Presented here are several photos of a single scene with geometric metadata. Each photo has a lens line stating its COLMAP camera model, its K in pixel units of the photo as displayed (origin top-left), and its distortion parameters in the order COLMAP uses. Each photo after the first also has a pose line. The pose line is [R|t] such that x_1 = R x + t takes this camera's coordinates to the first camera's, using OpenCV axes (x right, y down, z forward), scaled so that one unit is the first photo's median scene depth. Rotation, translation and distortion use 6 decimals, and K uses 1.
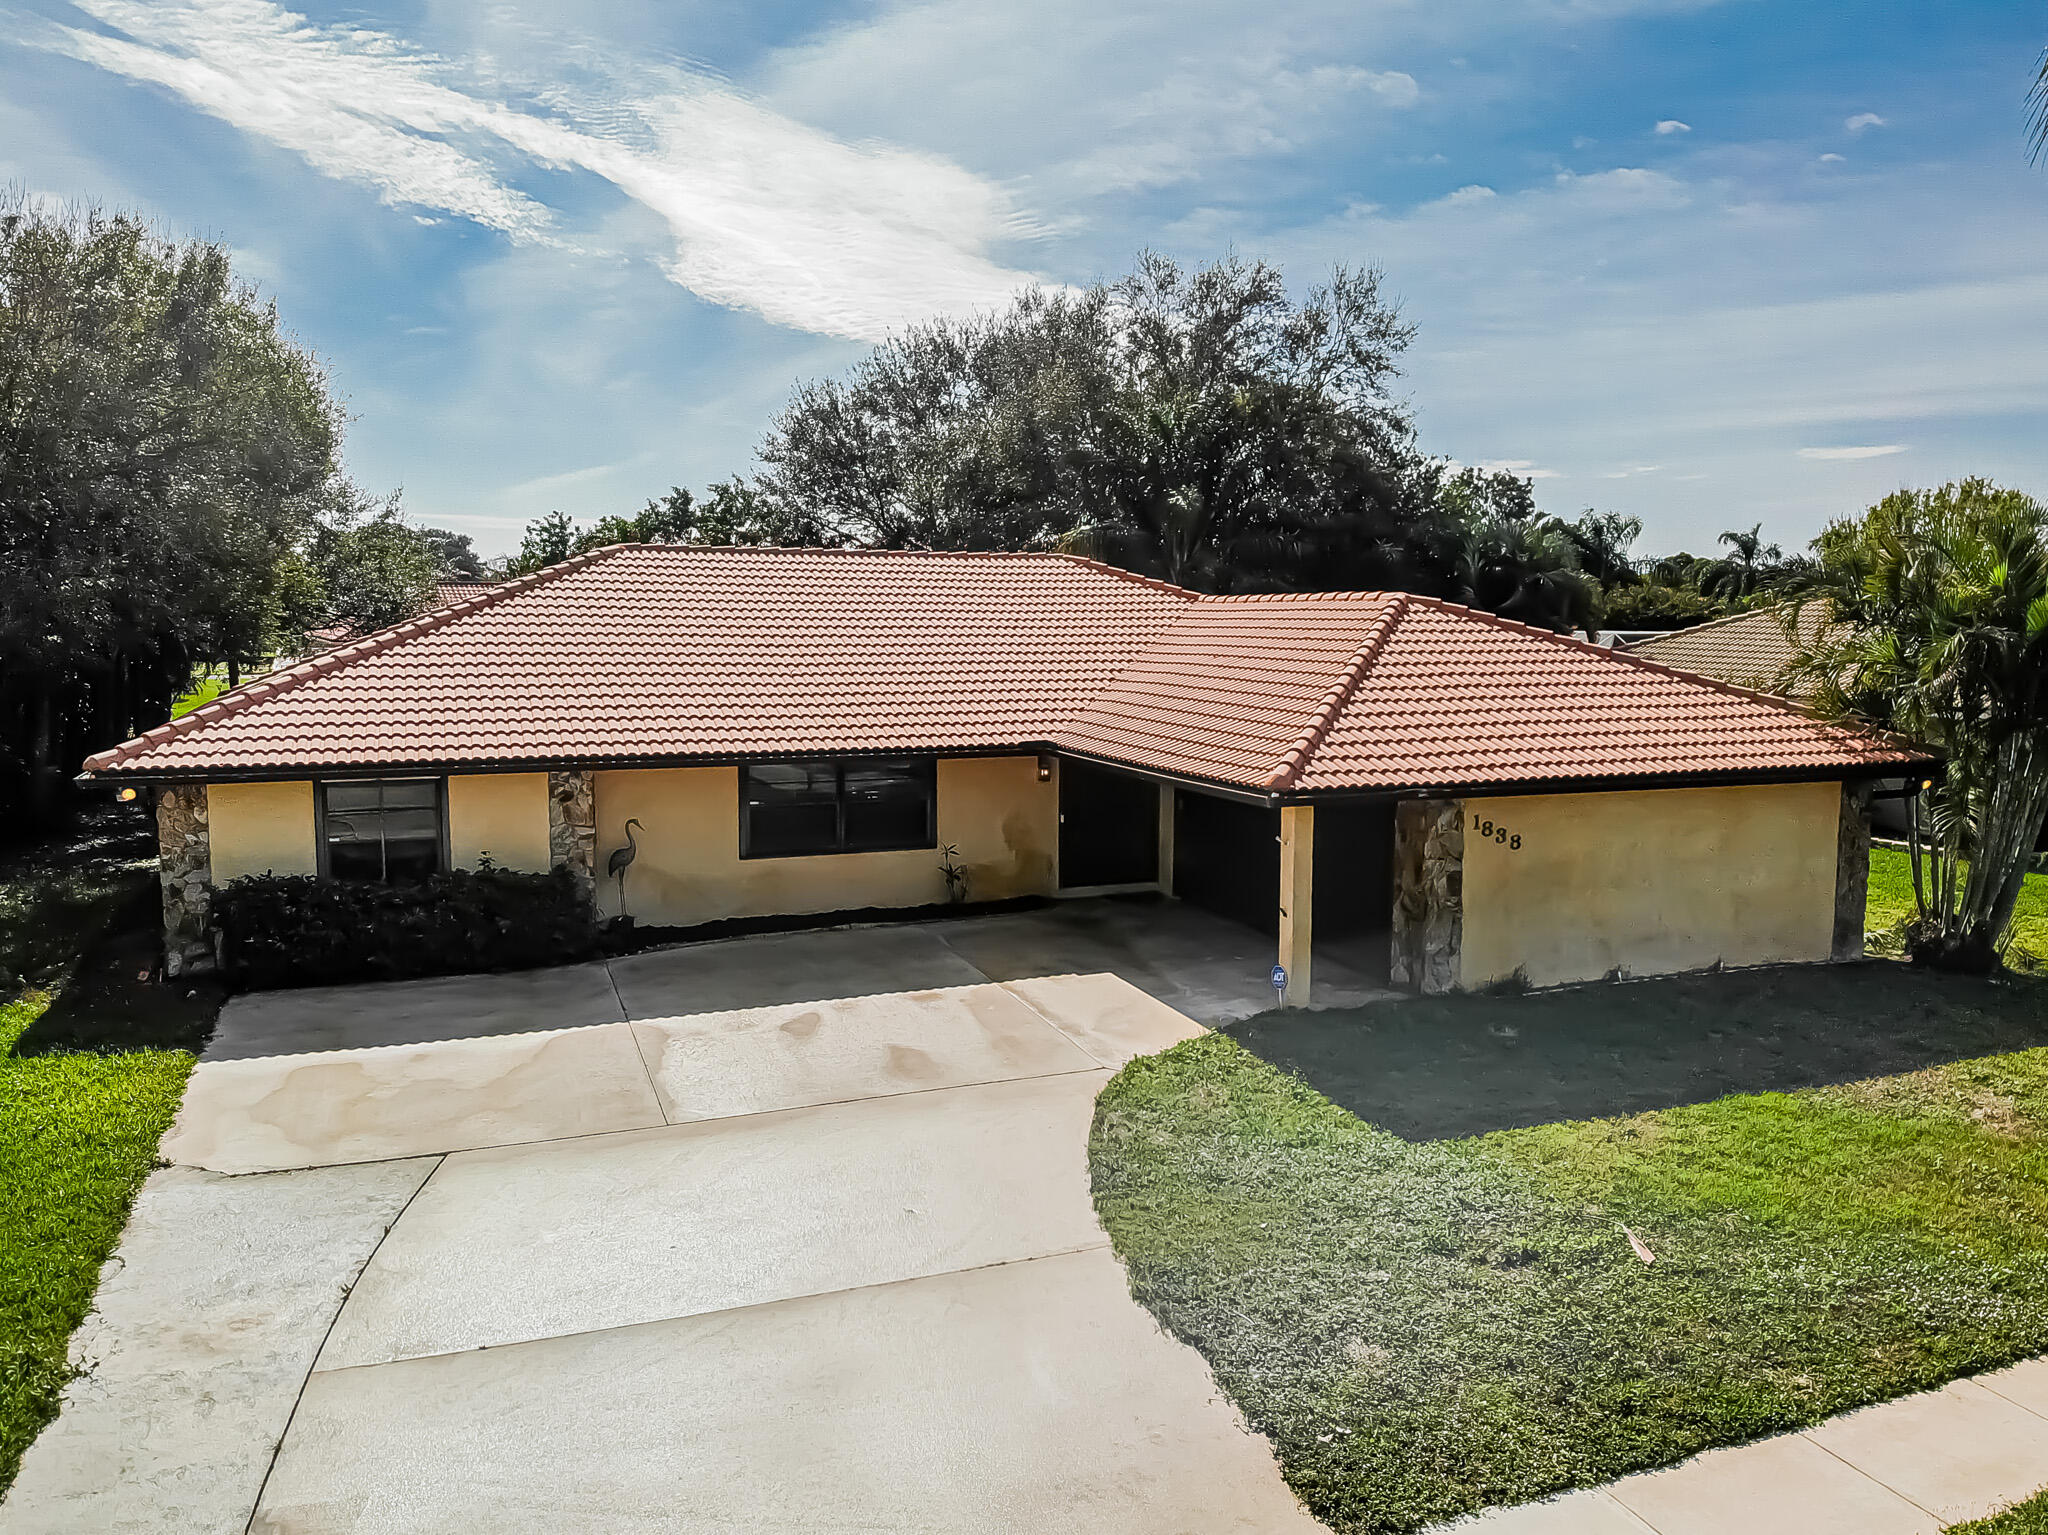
lens RADIAL K [[1583.4, 0, 1024.0], [0, 1583.4, 767.5], [0, 0, 1]] dist [0.007673, -0.118794]
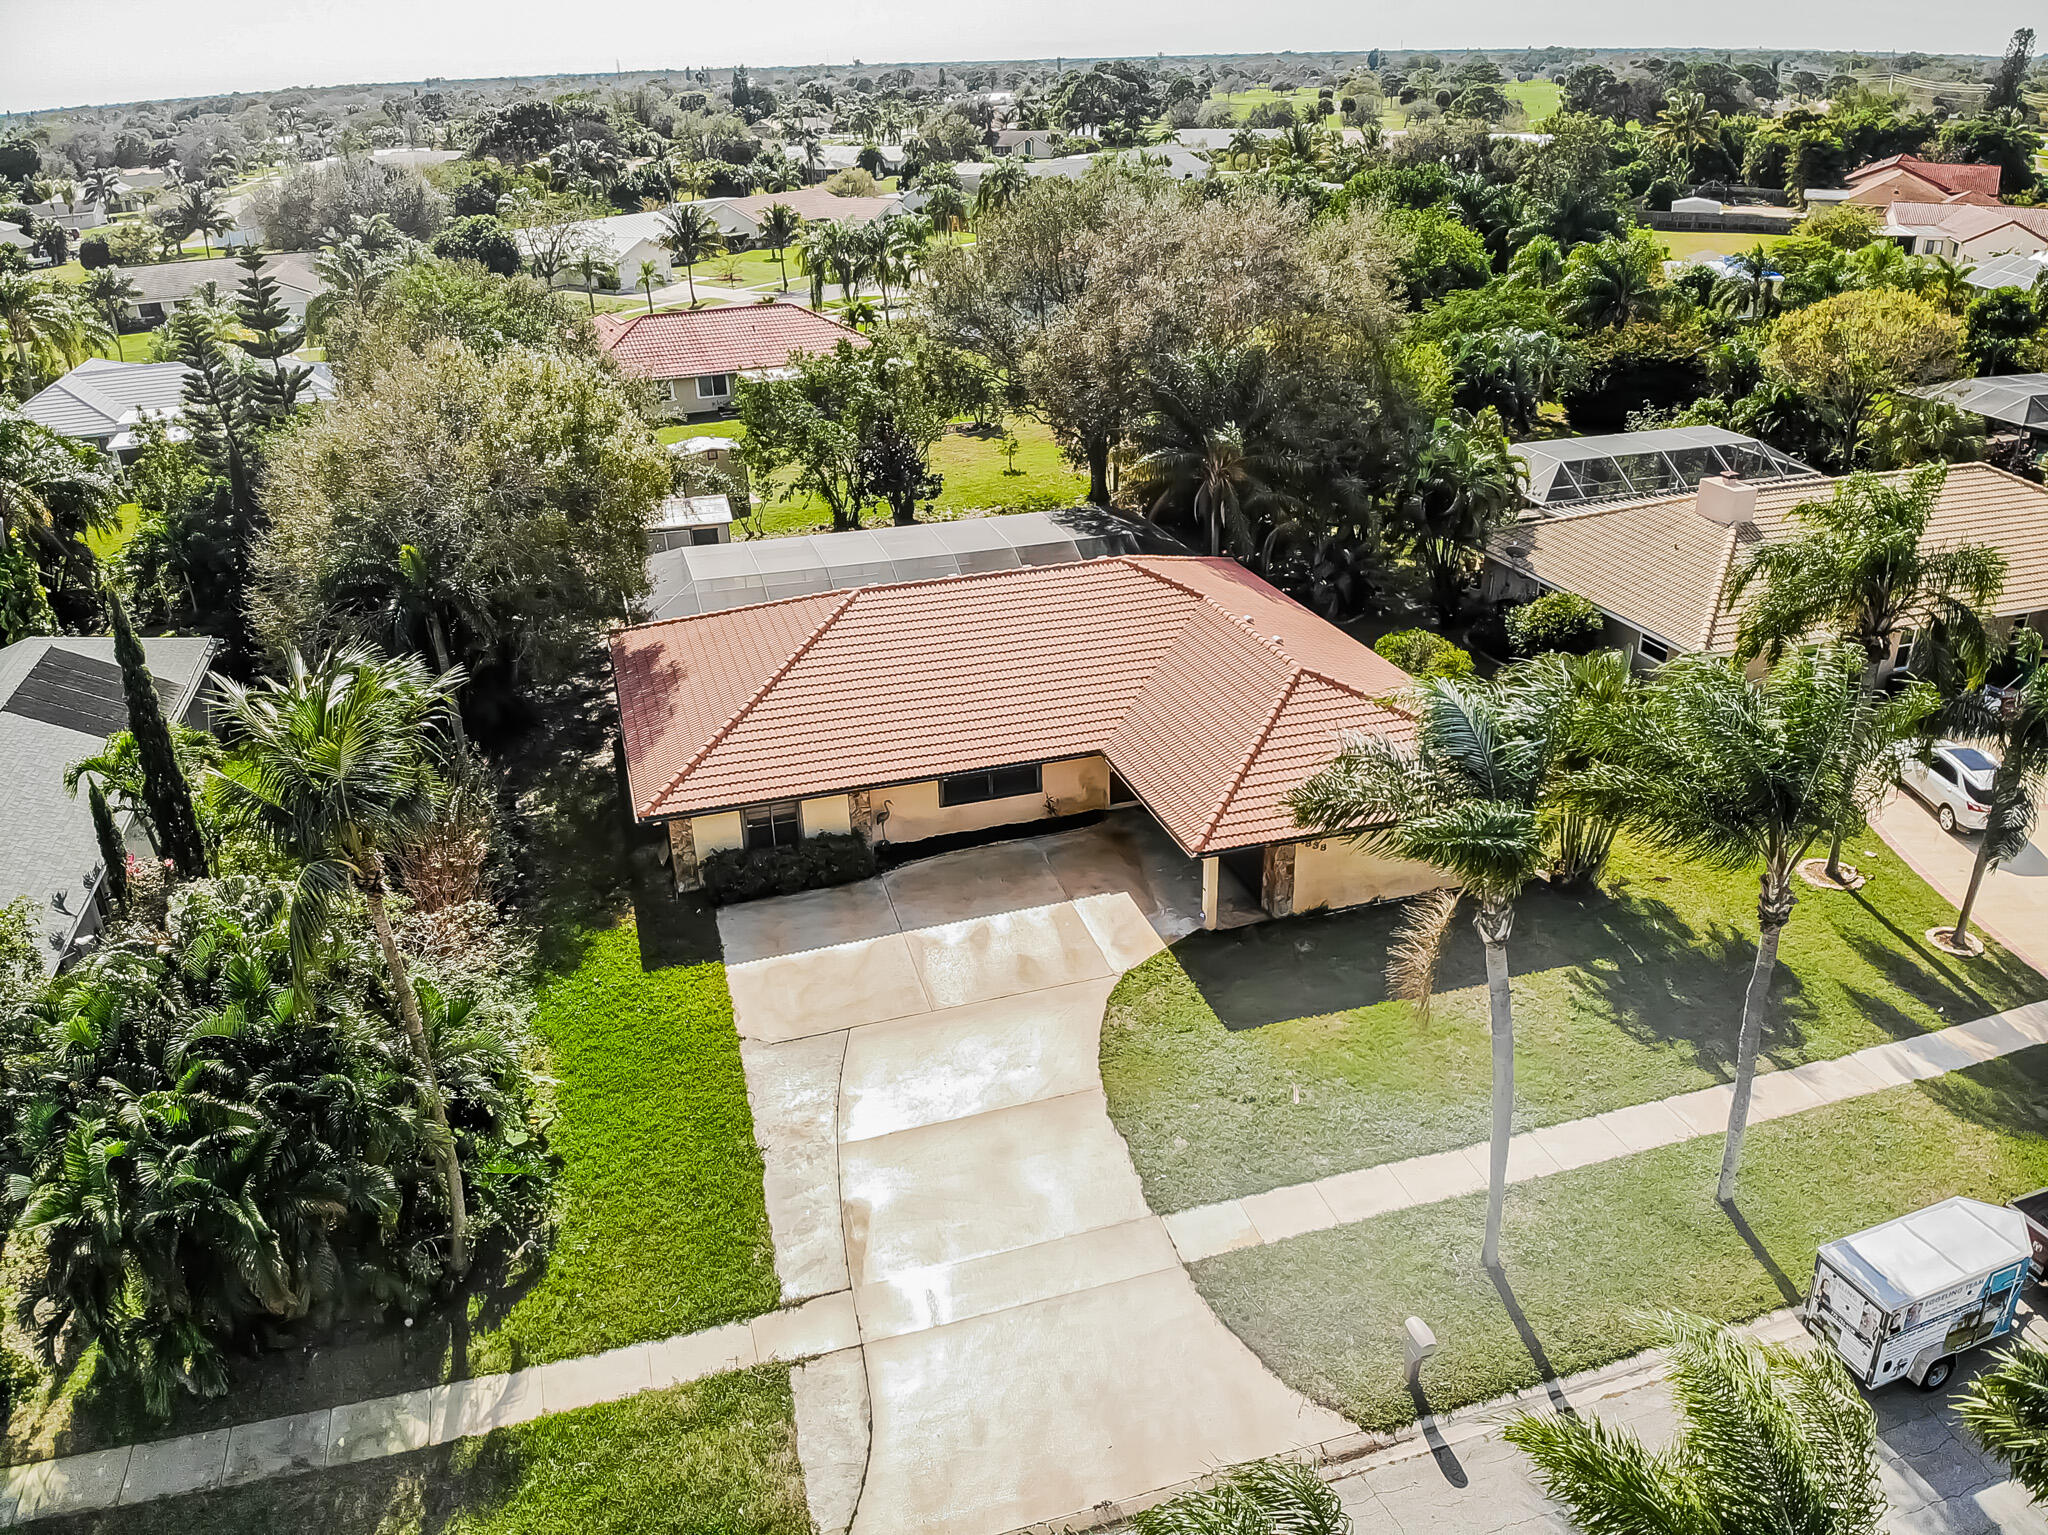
lens RADIAL K [[1459.8, 0, 1020.6], [0, 1459.8, 808.0], [0, 0, 1]] dist [0.005826, -0.092766]
pose [[0.996301, 0.007523, -0.085603, 0.093885], [0.023251, 0.935403, 0.352818, -0.778675], [0.082728, -0.353504, 0.931768, -0.891554]]
